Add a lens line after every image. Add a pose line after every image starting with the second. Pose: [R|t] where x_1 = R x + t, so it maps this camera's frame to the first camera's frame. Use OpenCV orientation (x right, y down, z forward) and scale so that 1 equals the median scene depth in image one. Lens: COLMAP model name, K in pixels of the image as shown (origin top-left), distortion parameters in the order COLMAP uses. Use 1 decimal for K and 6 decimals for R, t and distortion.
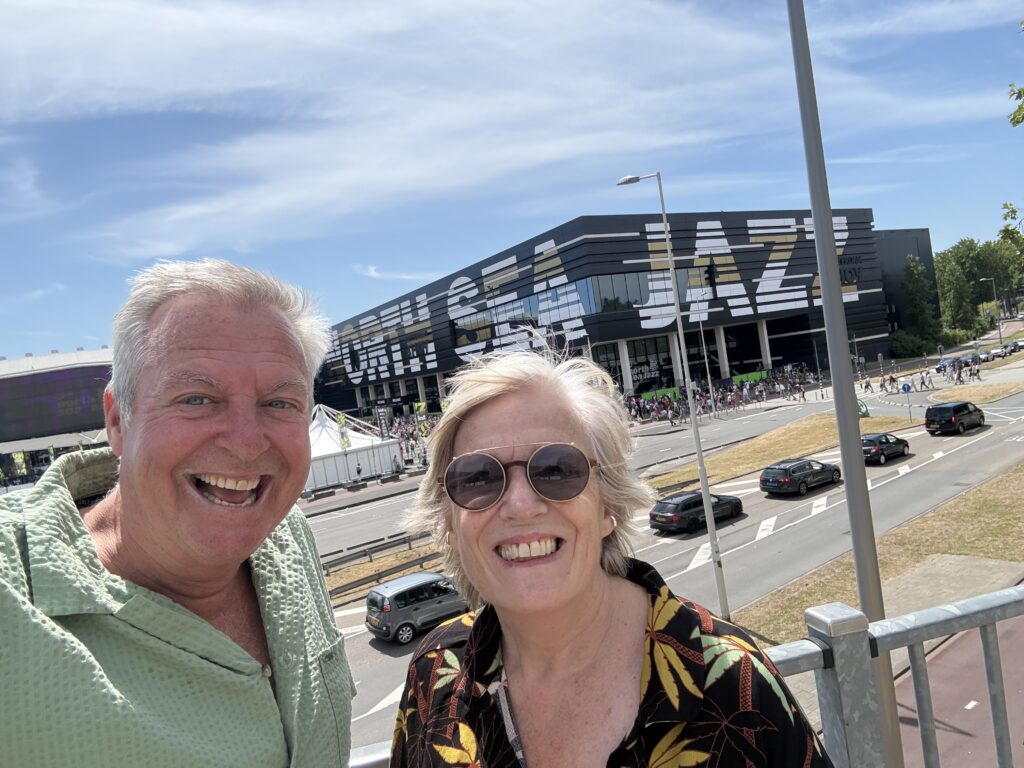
lens RADIAL K [[695.0, 0, 504.1], [0, 695.0, 385.7], [0, 0, 1]] dist [-0.003408, -0.013708]
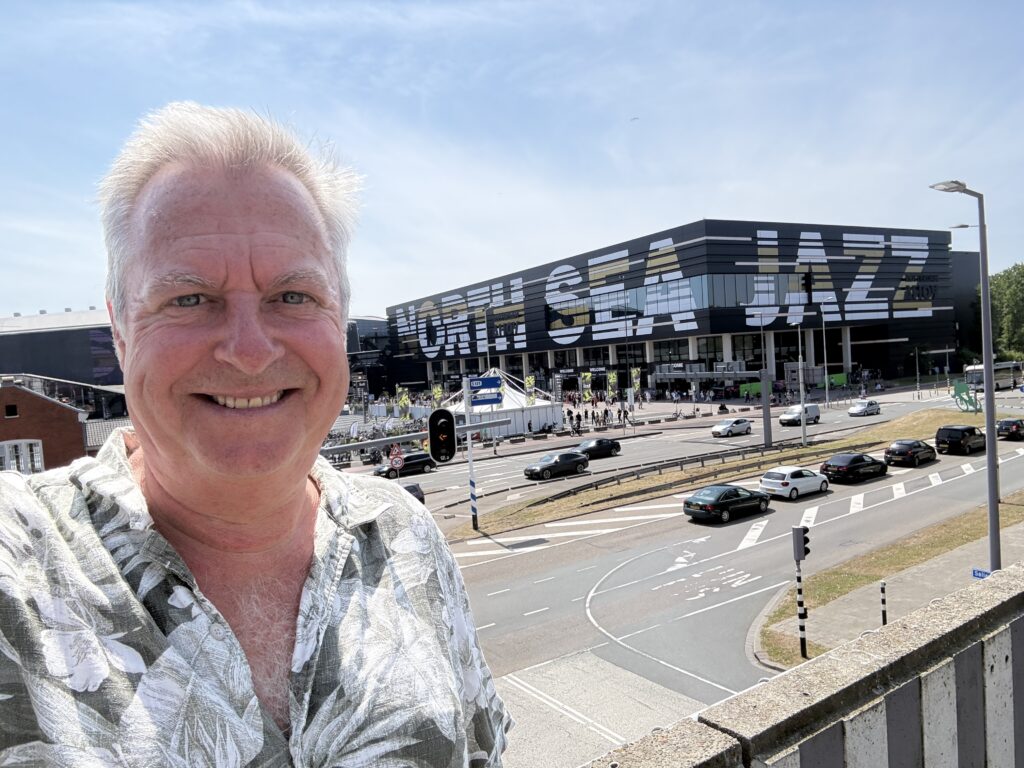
lens RADIAL K [[695.0, 0, 500.4], [0, 695.0, 401.2], [0, 0, 1]] dist [-0.003408, -0.013708]
pose [[0.996598, 0.081228, -0.013935, -0.149311], [-0.080661, 0.996044, 0.037280, 0.025721], [0.016908, -0.036030, 0.999208, -0.104047]]
